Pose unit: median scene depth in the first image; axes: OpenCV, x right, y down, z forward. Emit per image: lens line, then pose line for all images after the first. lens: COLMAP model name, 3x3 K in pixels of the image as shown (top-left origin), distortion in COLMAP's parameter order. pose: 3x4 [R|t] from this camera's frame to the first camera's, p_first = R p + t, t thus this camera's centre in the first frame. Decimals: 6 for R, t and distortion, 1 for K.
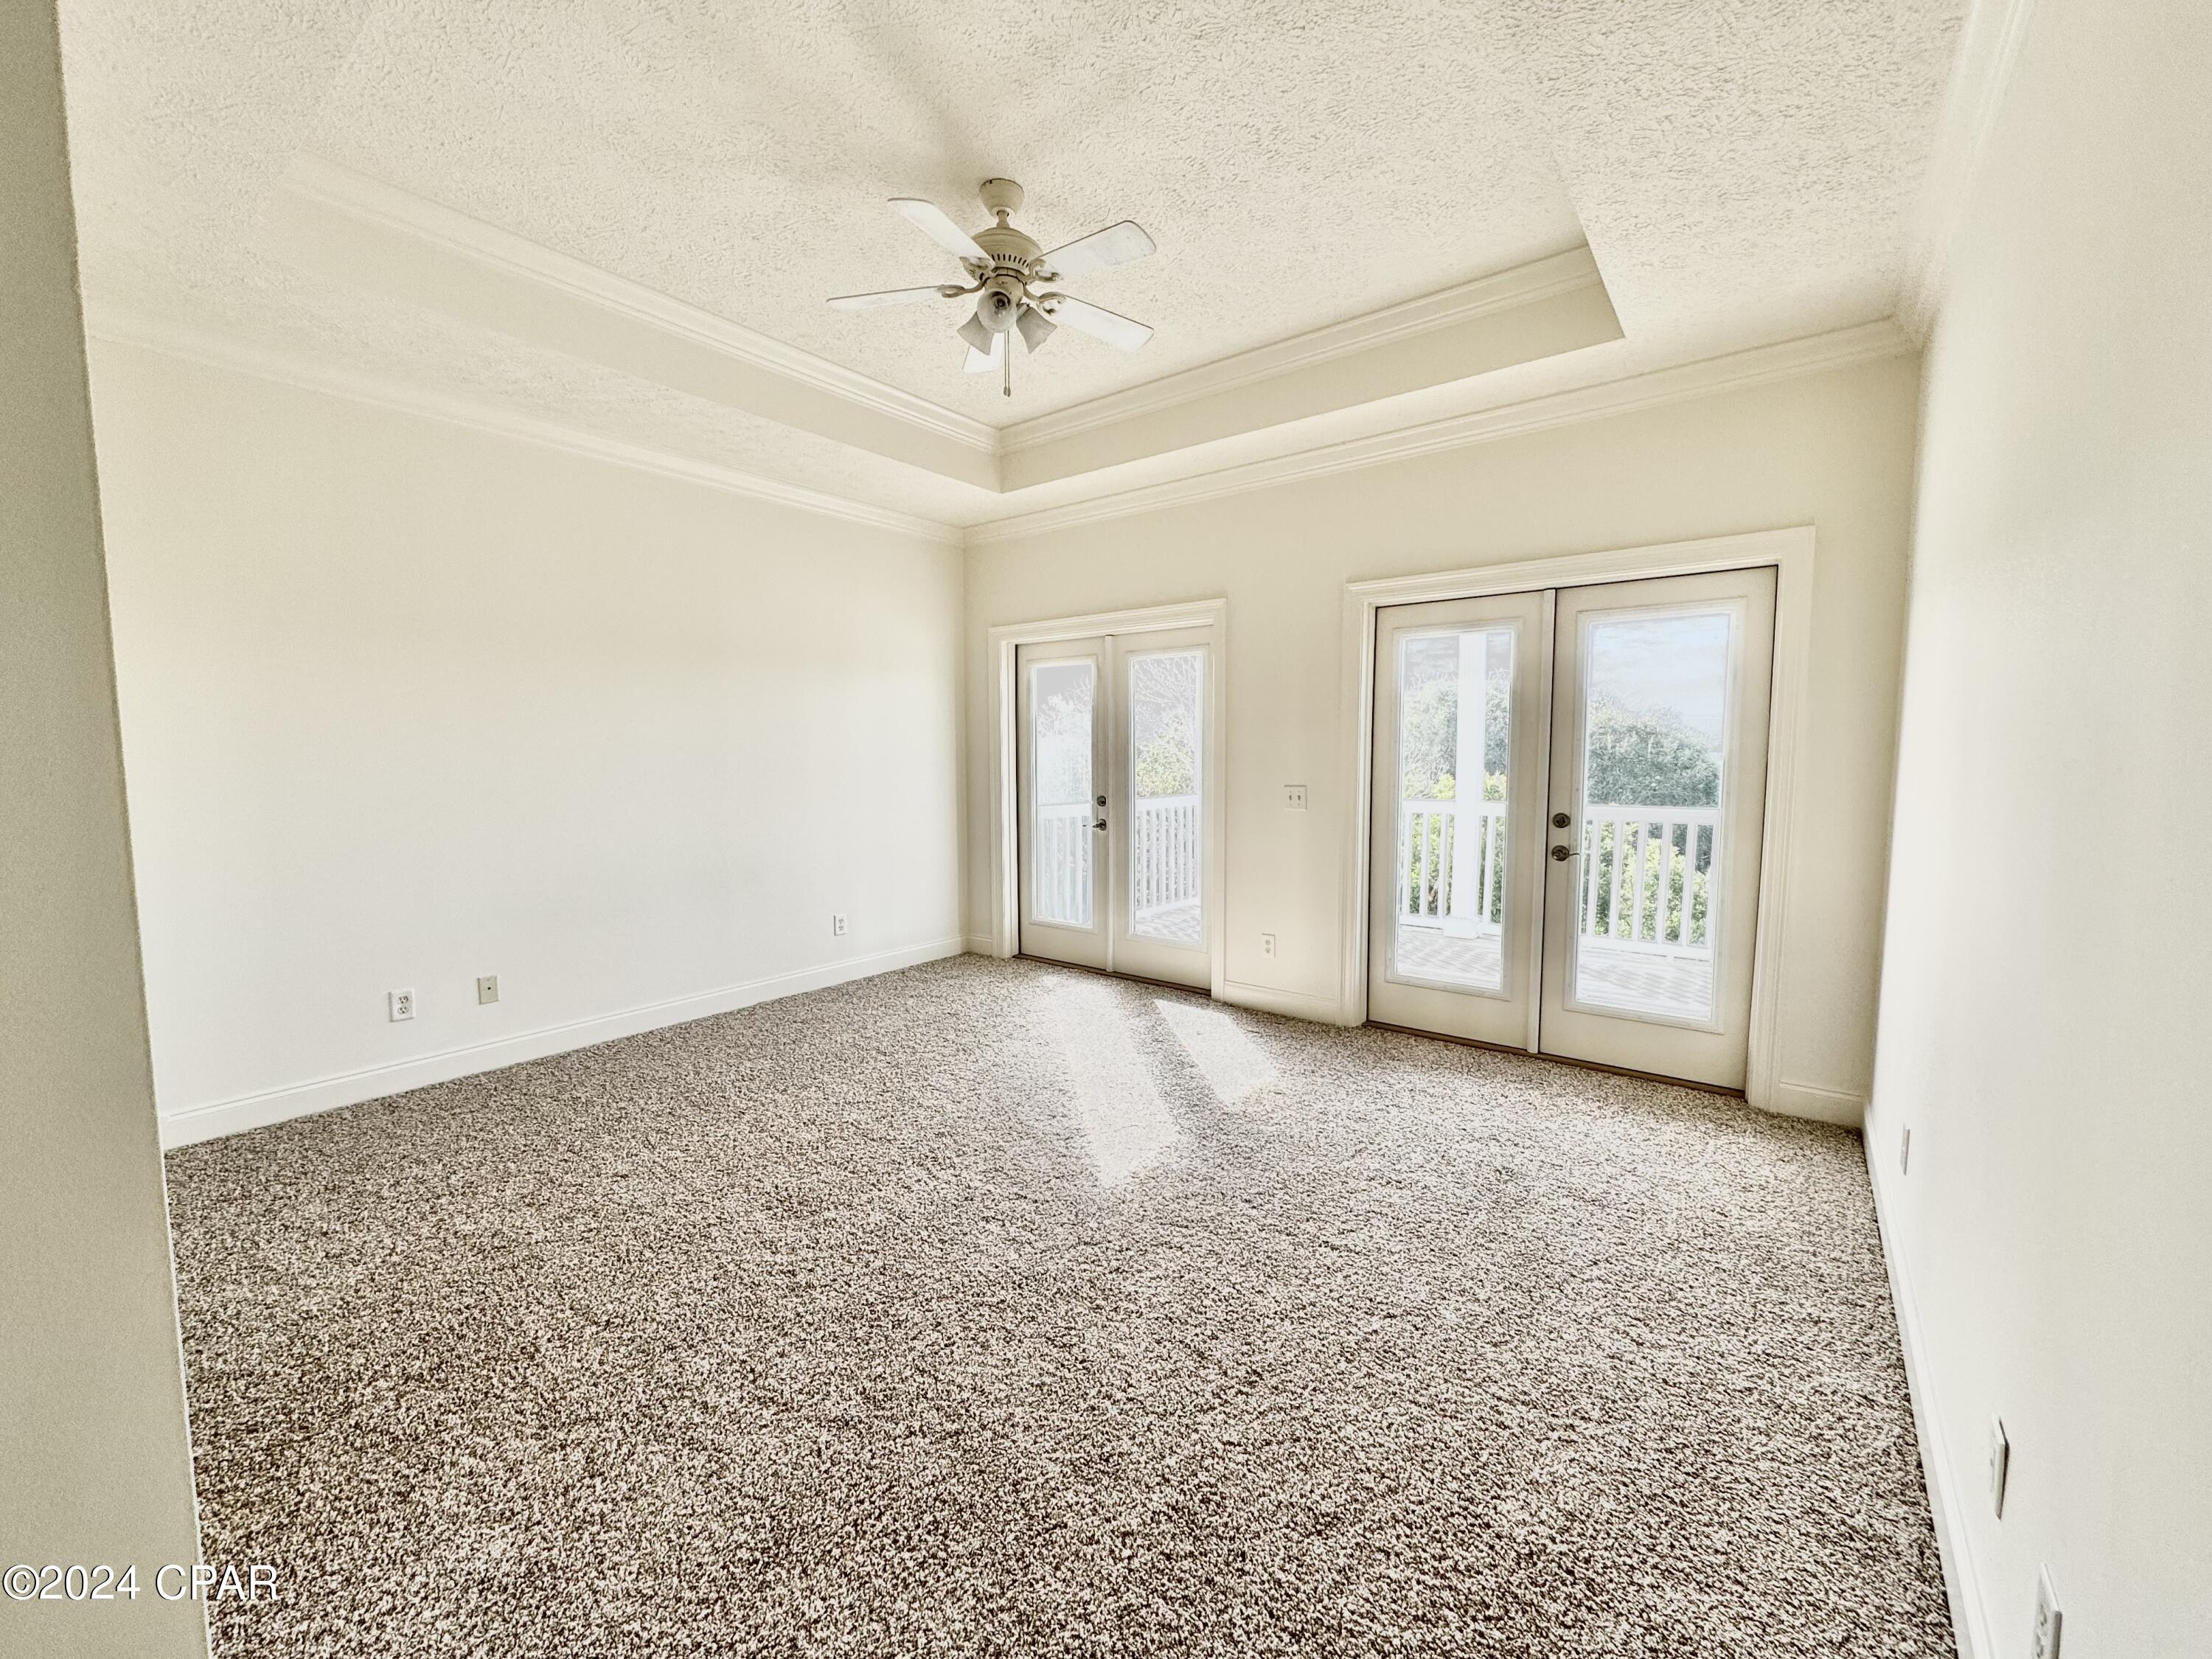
lens RADIAL K [[883.9, 0, 1112.5], [0, 883.9, 827.1], [0, 0, 1]] dist [0.012042, 0.001928]
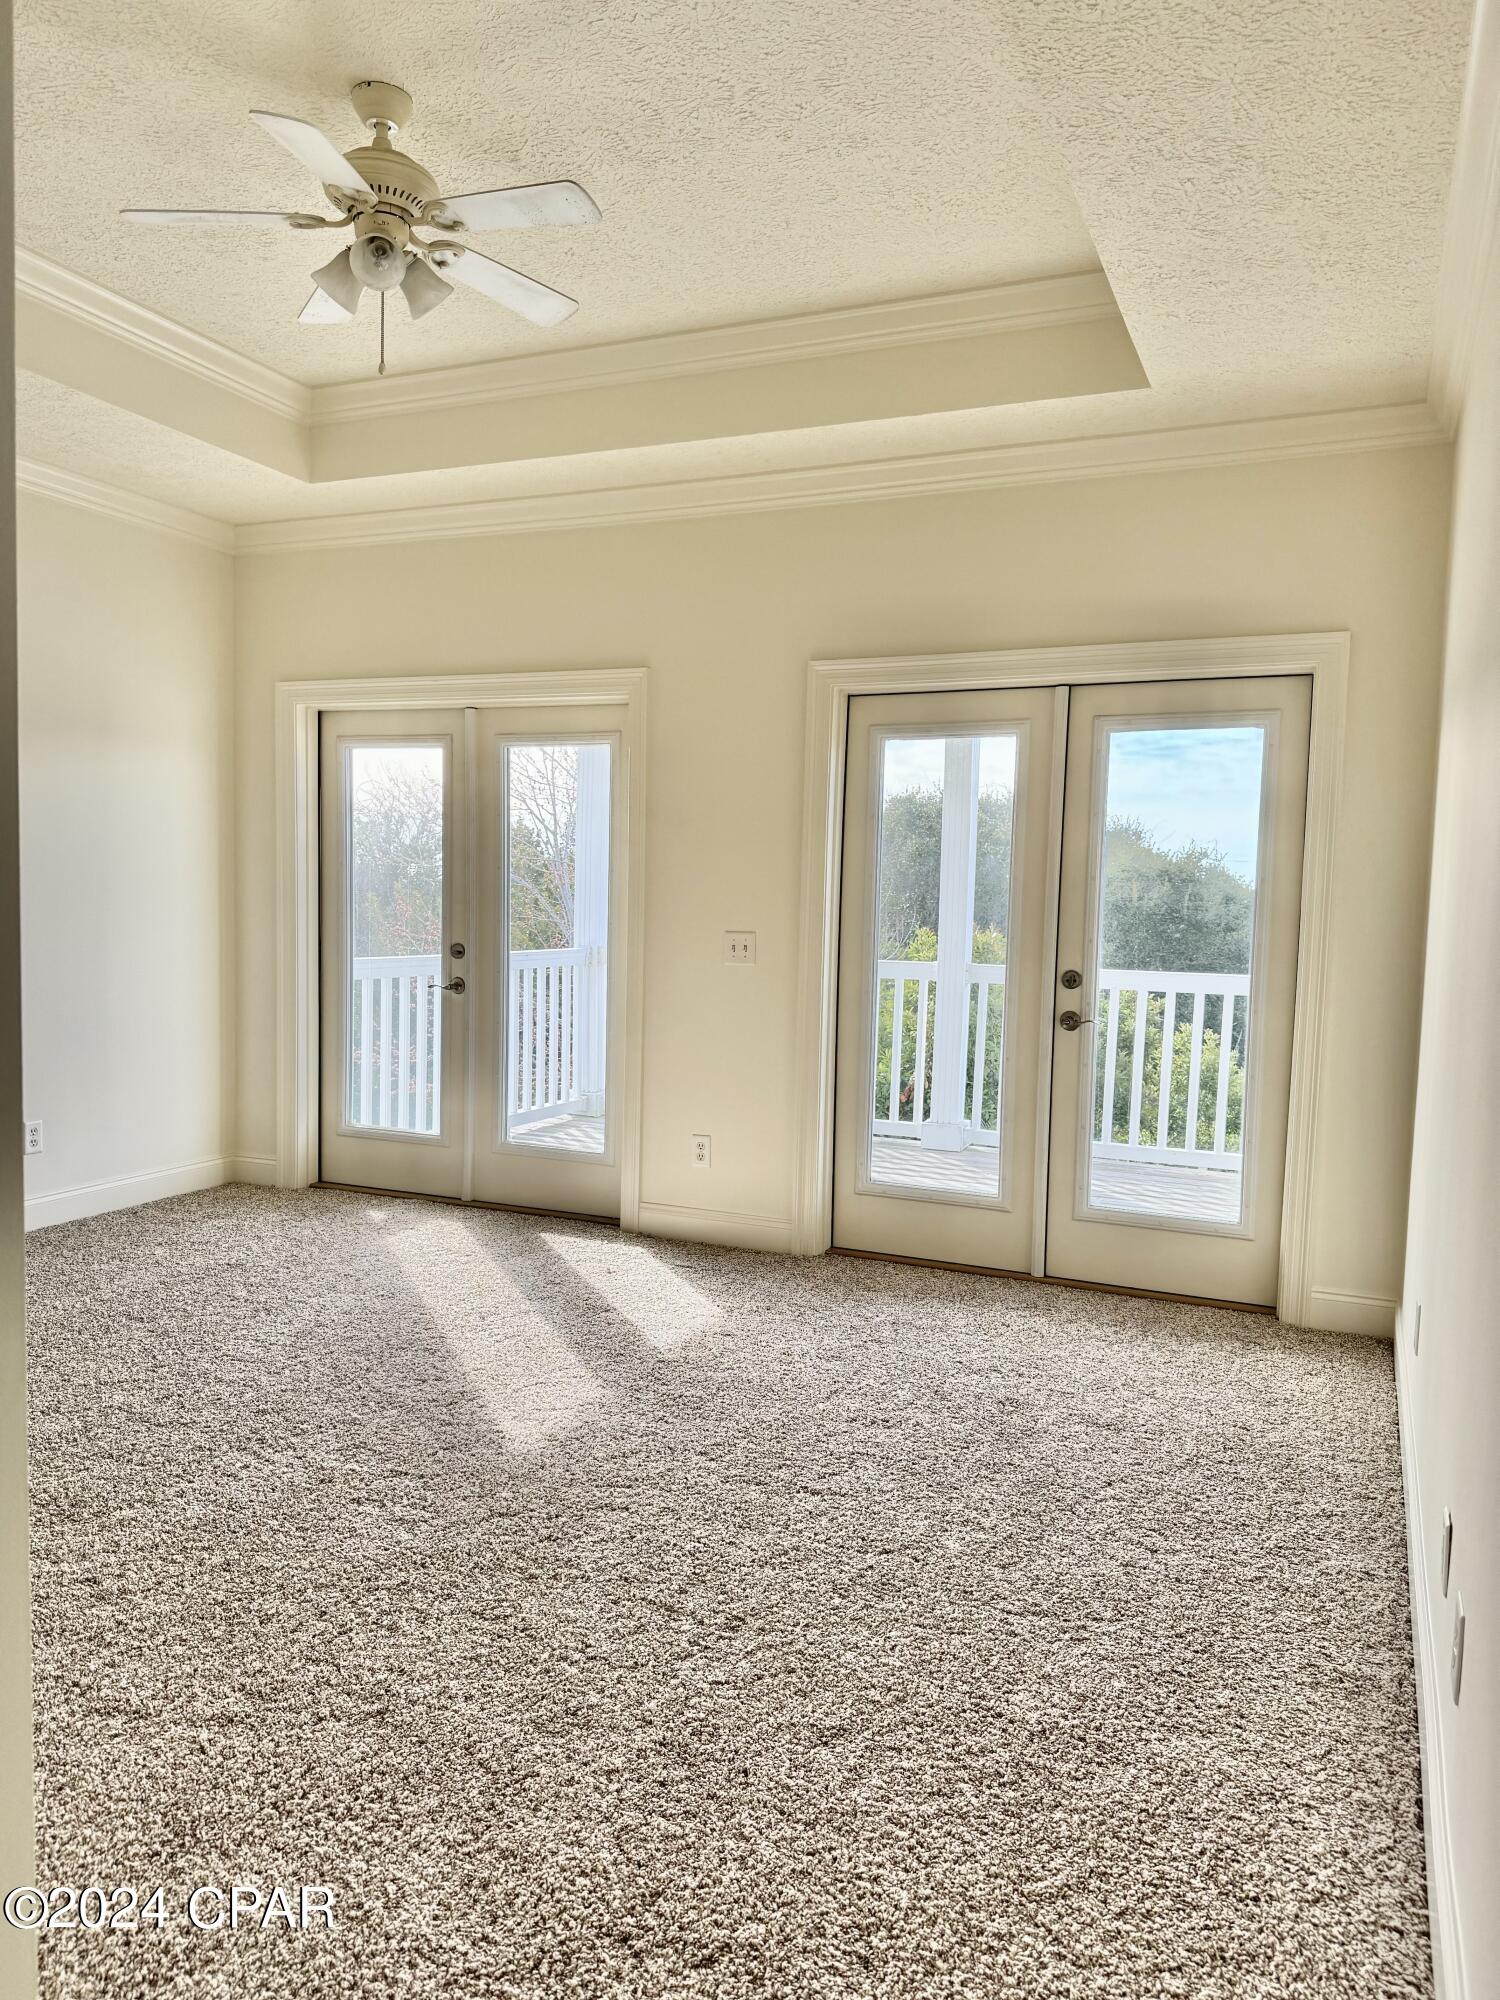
lens RADIAL K [[1402.7, 0, 741.7], [0, 1402.7, 1000.8], [0, 0, 1]] dist [0.086337, -0.039751]
pose [[0.971477, 0.008878, 0.236969, -0.112659], [-0.007147, 0.999941, -0.008161, 0.034527], [-0.237028, 0.006235, 0.971483, -0.216975]]
